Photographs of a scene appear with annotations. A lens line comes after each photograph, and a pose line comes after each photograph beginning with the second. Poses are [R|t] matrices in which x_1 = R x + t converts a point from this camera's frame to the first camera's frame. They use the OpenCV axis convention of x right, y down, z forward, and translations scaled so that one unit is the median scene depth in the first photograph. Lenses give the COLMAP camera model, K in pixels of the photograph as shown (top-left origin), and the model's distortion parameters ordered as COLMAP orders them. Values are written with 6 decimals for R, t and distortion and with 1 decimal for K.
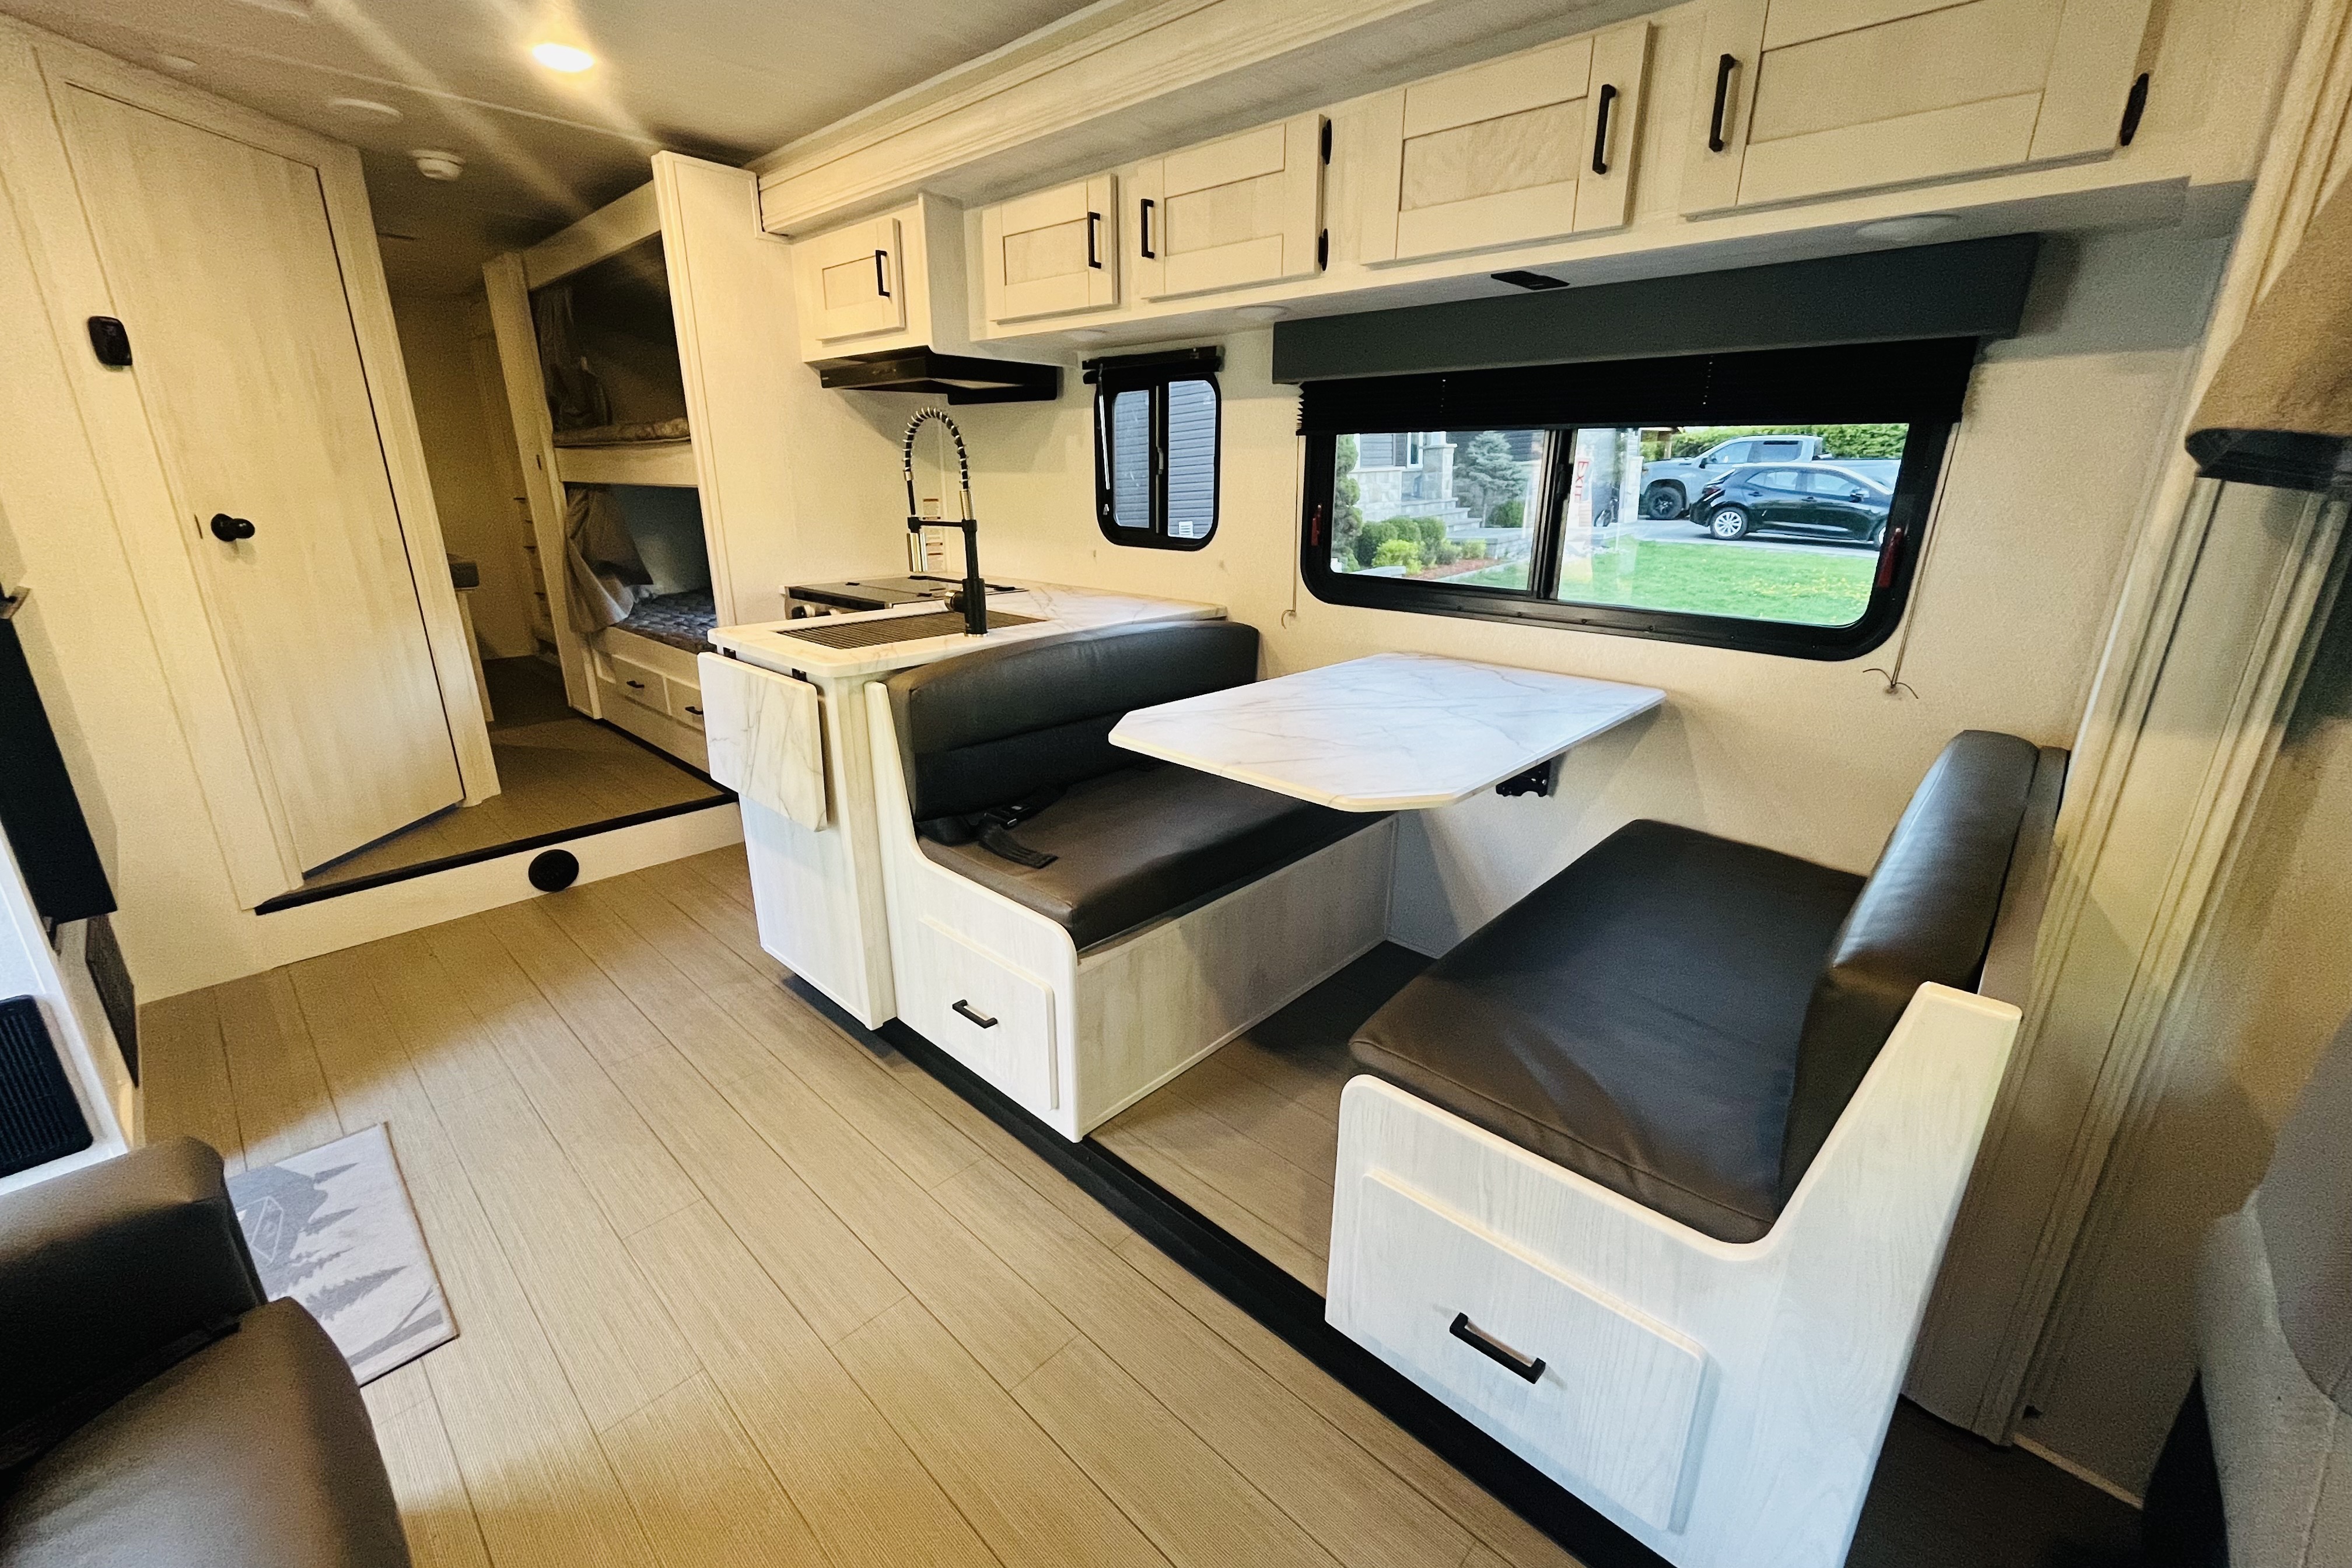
lens RADIAL K [[951.2, 0, 1174.6], [0, 951.2, 784.2], [0, 0, 1]] dist [-0.003678, -0.000223]
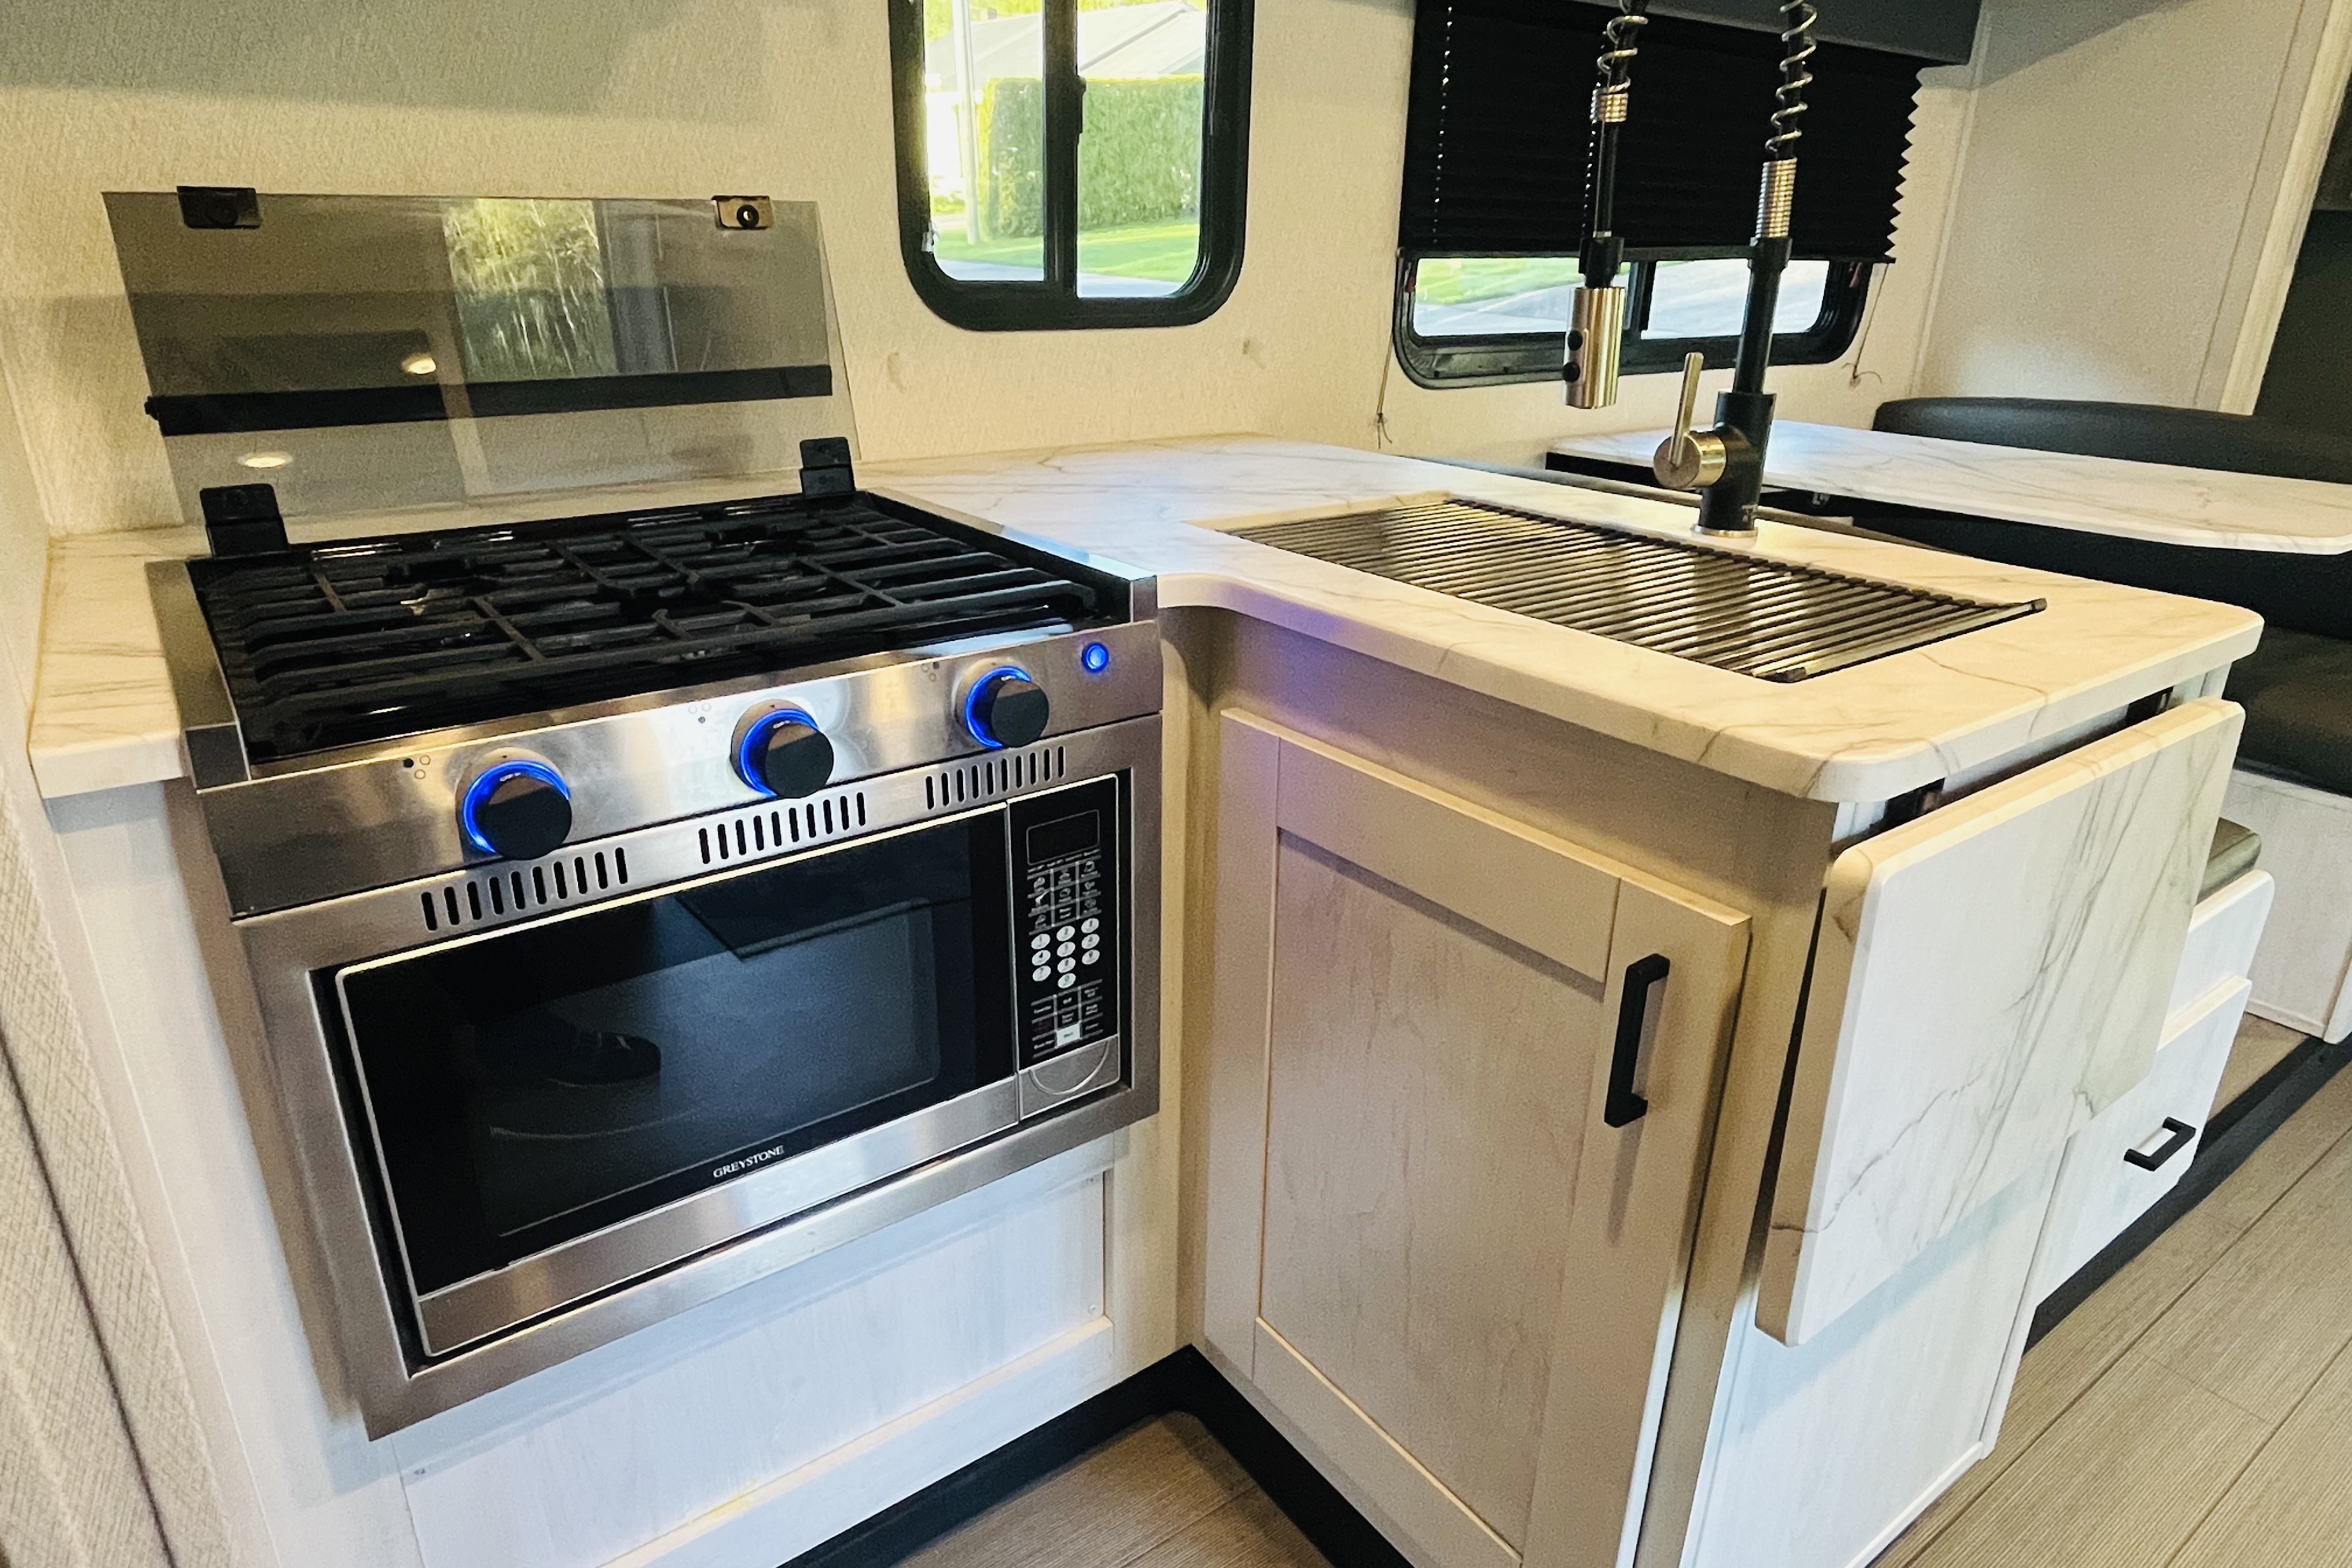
lens RADIAL K [[1374.0, 0, 1161.8], [0, 1374.0, 784.9], [0, 0, 1]] dist [-0.013785, -0.000290]
pose [[0.199730, -0.360925, 0.910956, -0.805537], [0.302510, 0.906986, 0.293026, -0.293314], [-0.931985, 0.217047, 0.290335, 1.051986]]
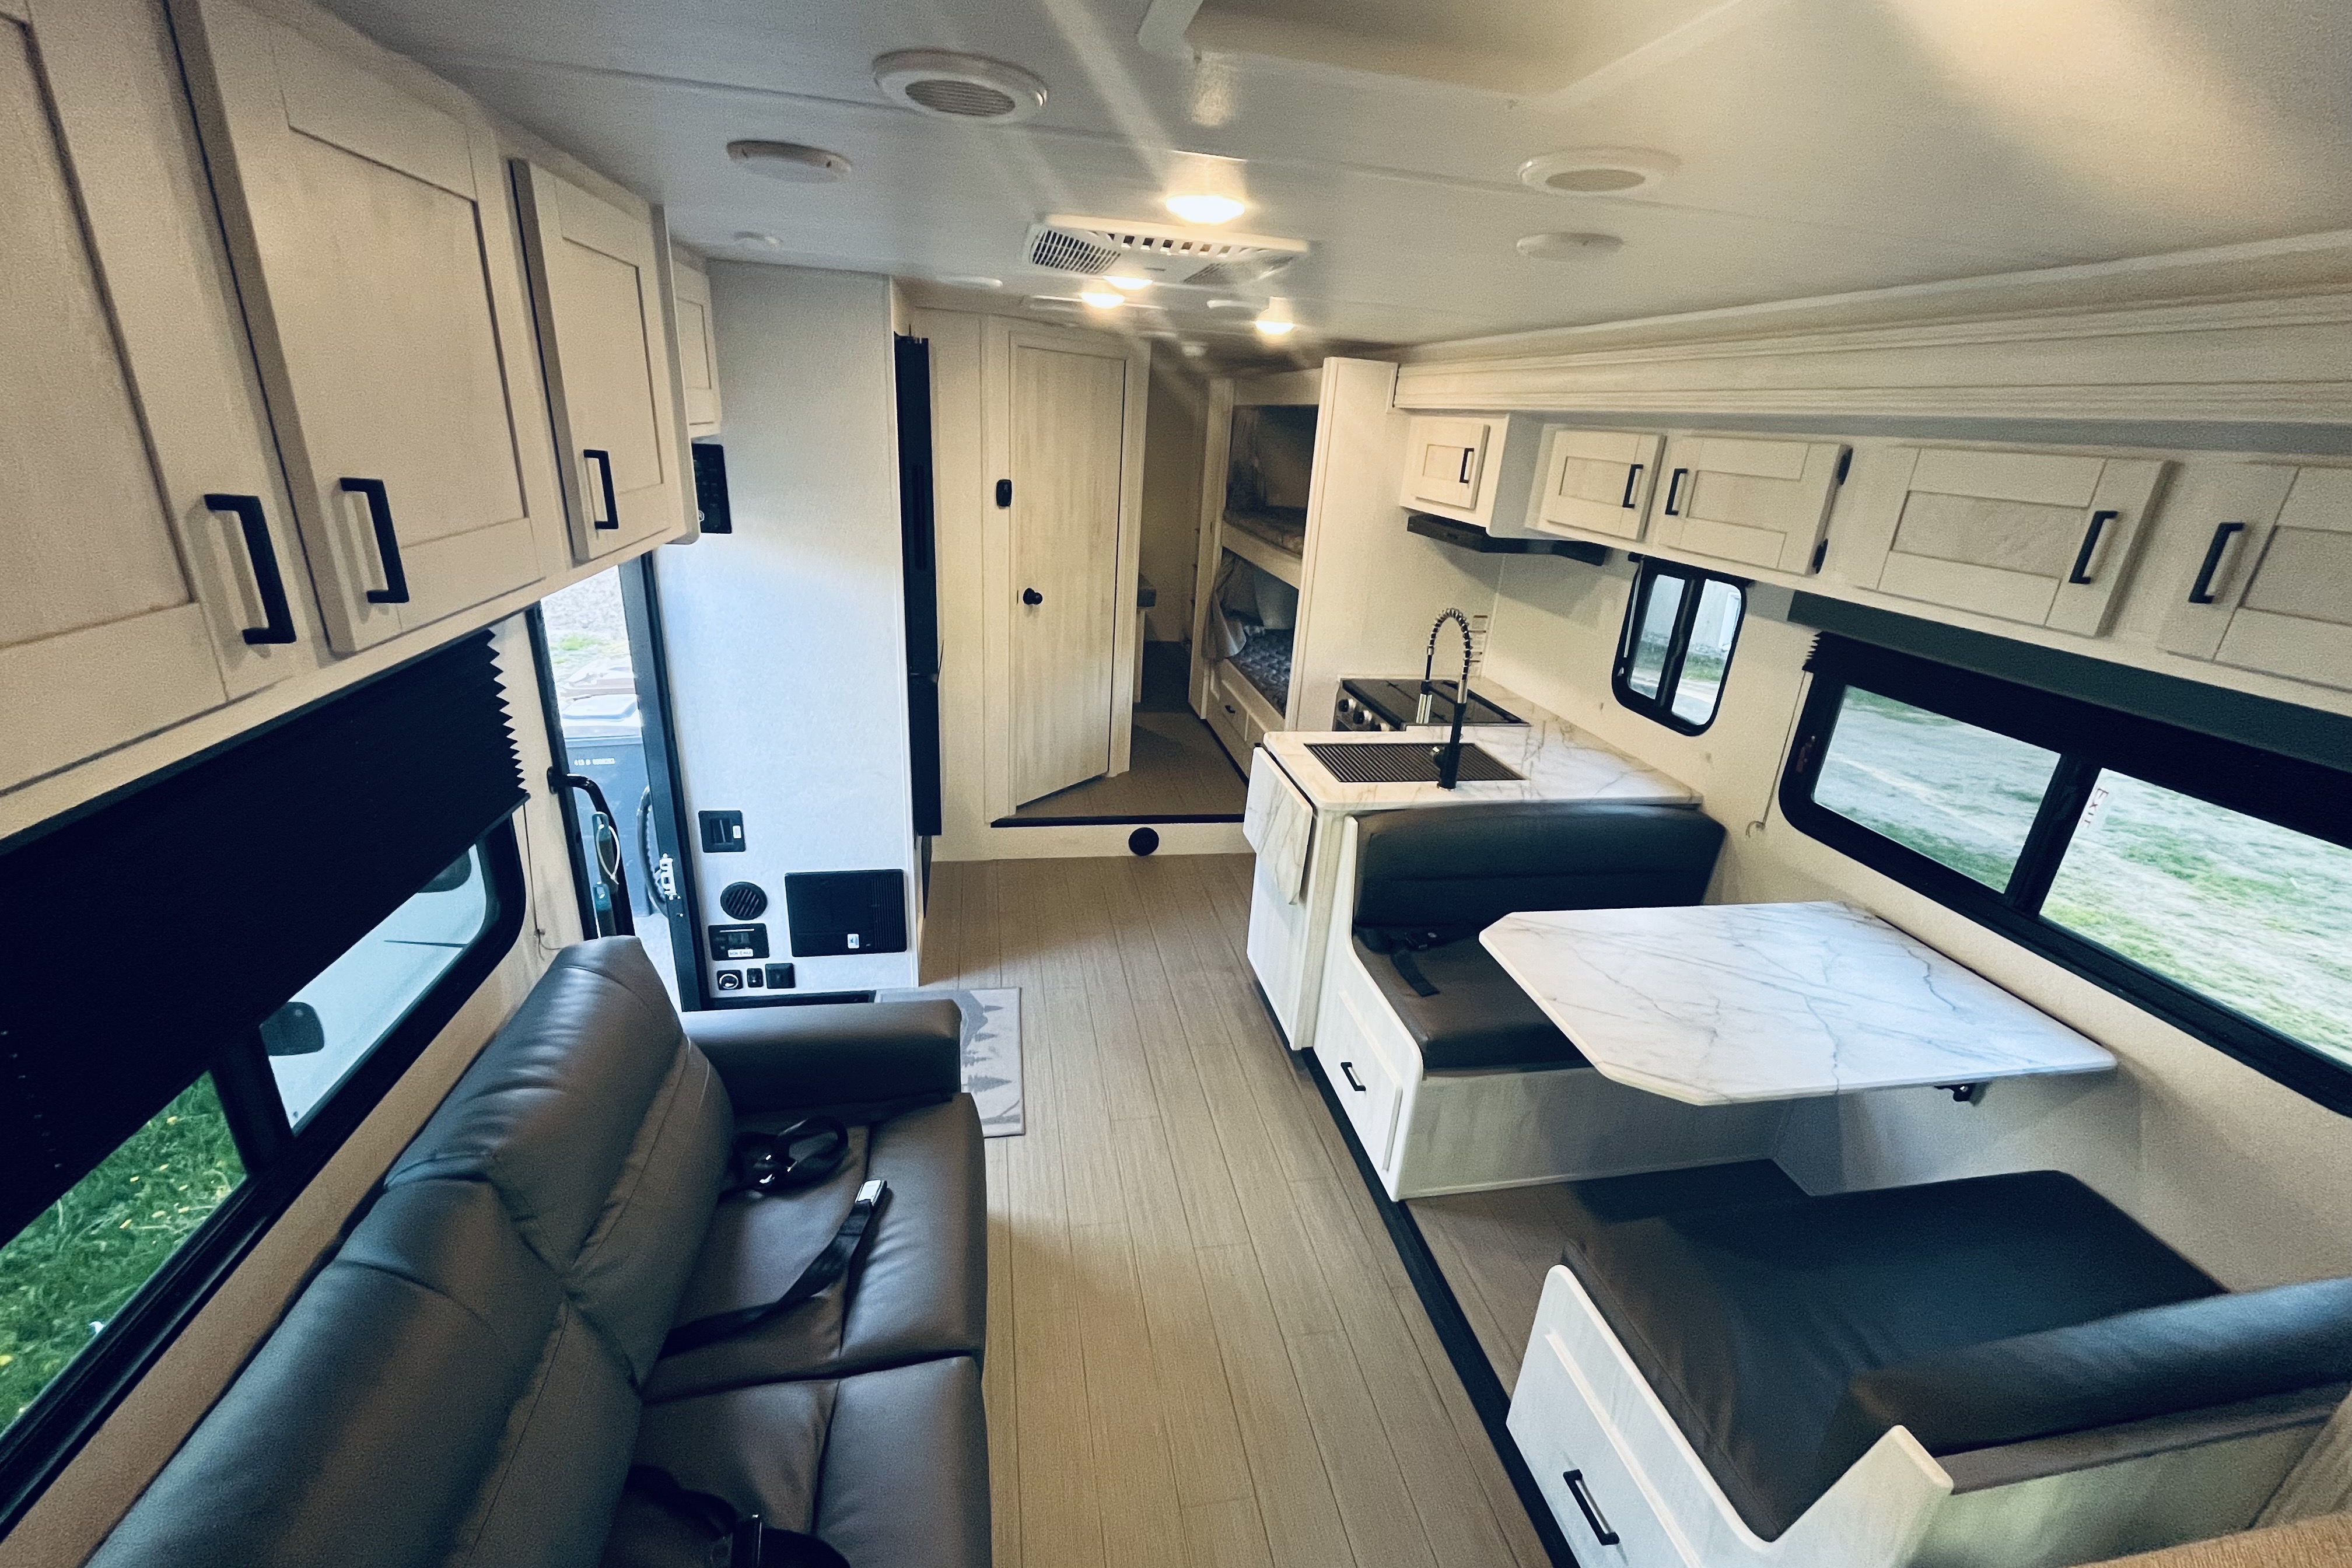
lens RADIAL K [[951.2, 0, 1172.5], [0, 951.2, 786.8], [0, 0, 1]] dist [-0.003678, -0.000223]
pose [[0.807630, 0.254497, -0.531945, 0.165006], [-0.237938, 0.966023, 0.100920, -0.194527], [0.539555, 0.045064, 0.840743, -0.249283]]
